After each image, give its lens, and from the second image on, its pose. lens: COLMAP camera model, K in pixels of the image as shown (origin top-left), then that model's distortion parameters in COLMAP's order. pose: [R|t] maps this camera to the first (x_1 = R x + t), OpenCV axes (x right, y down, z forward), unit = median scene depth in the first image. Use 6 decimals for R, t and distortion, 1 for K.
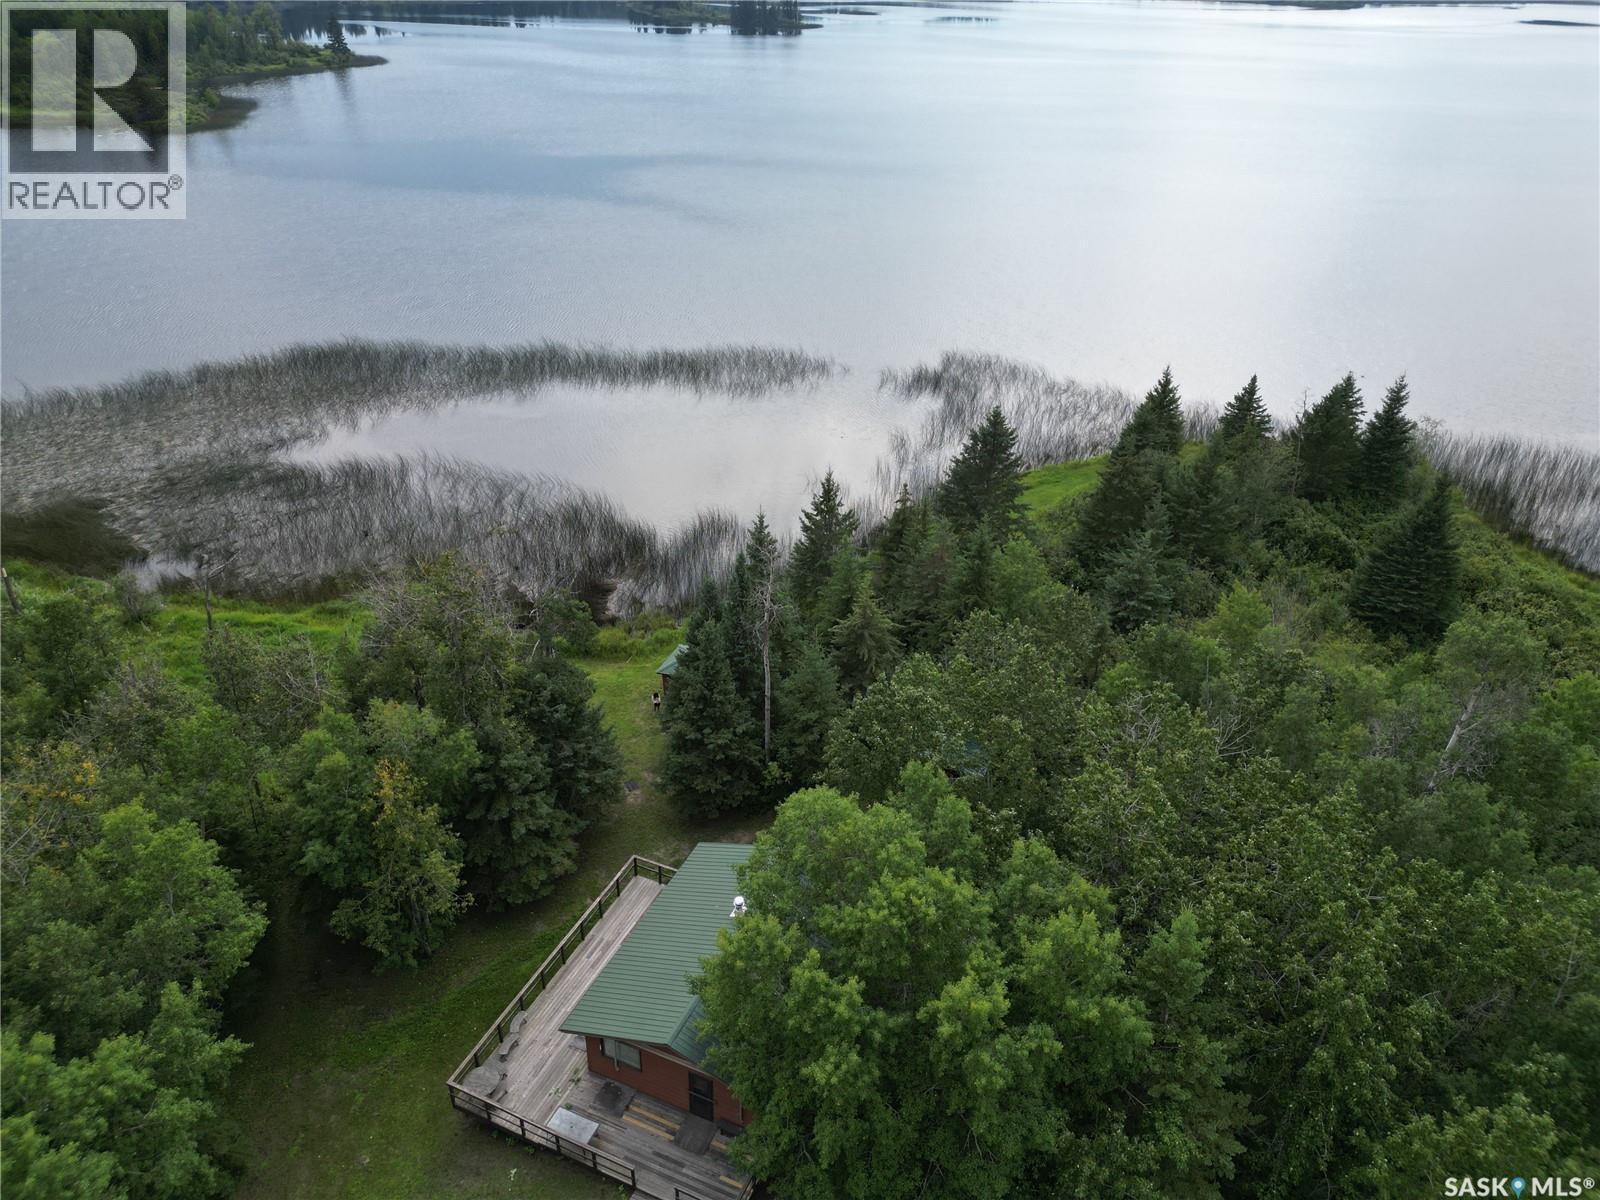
lens RADIAL K [[1114.3, 0, 777.5], [0, 1114.3, 591.0], [0, 0, 1]] dist [0.069133, -0.060988]
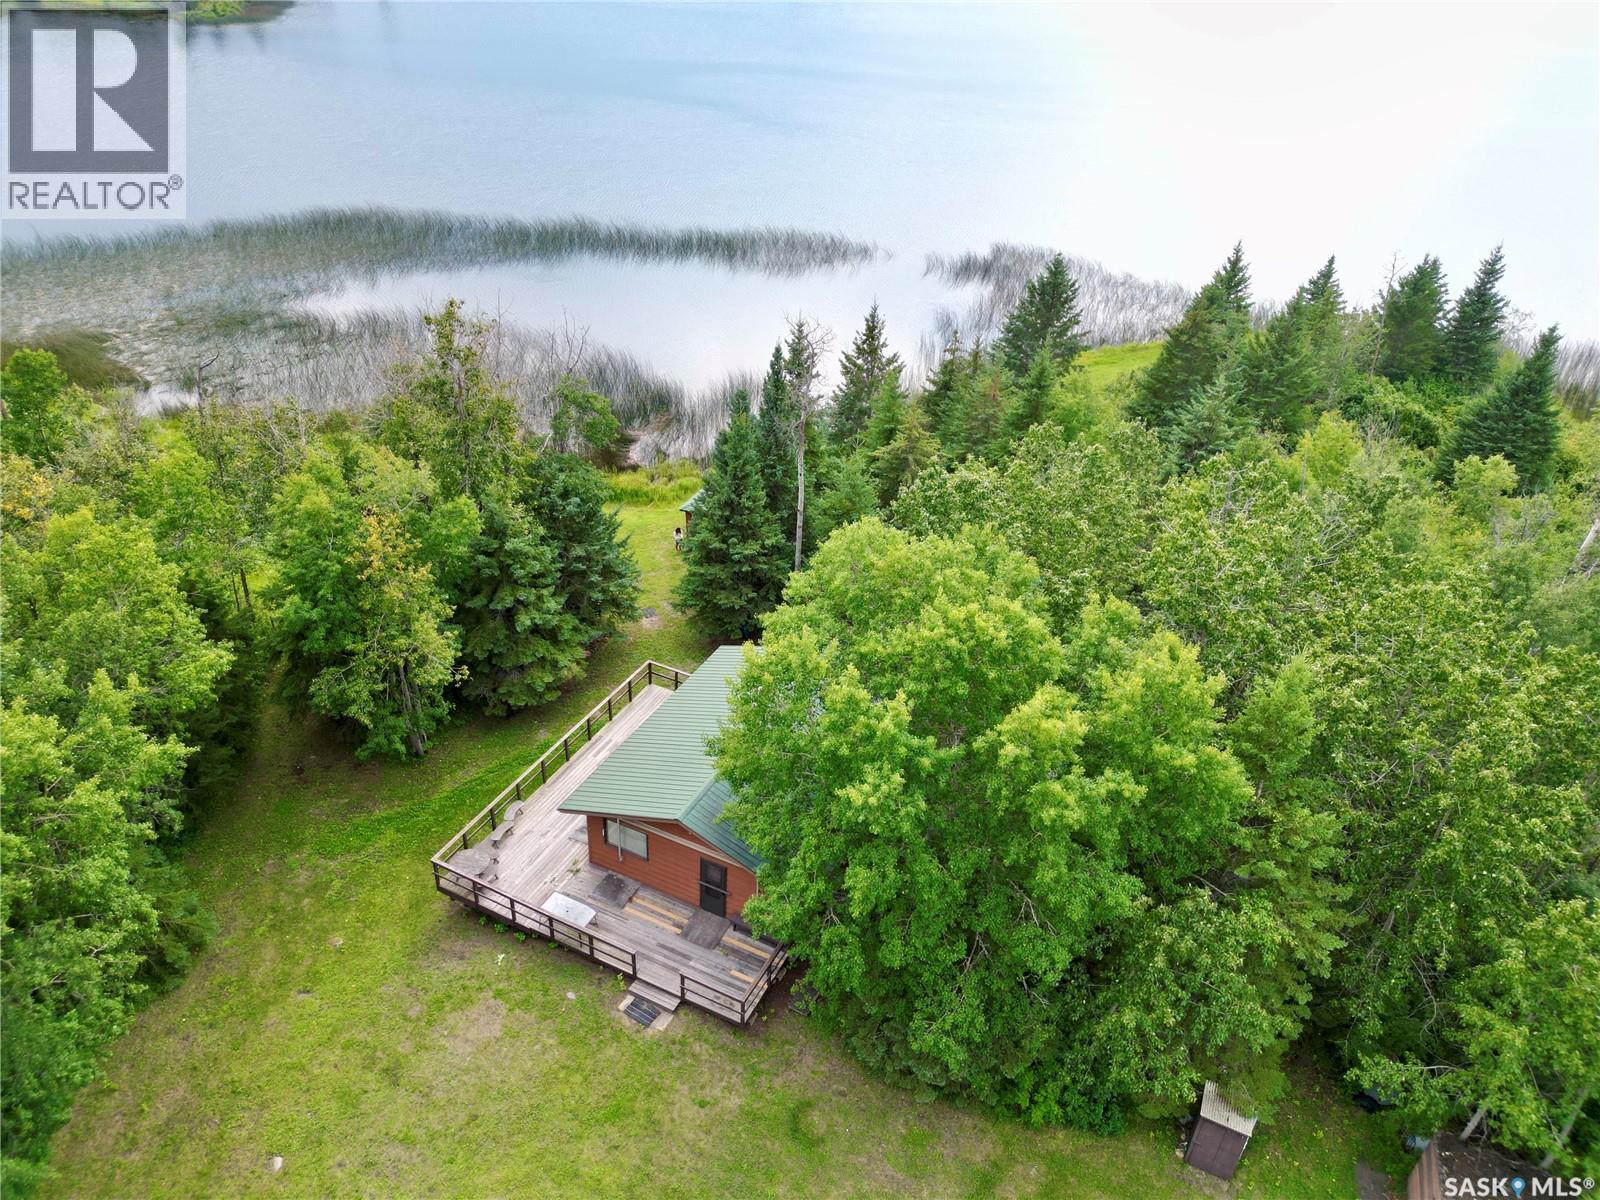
lens RADIAL K [[1114.3, 0, 777.3], [0, 1114.3, 586.3], [0, 0, 1]] dist [0.069133, -0.060988]
pose [[0.998869, 0.042809, -0.020671, -0.007900], [-0.042139, 0.998603, 0.031867, 0.159879], [0.022006, -0.030960, 0.999278, 0.108081]]
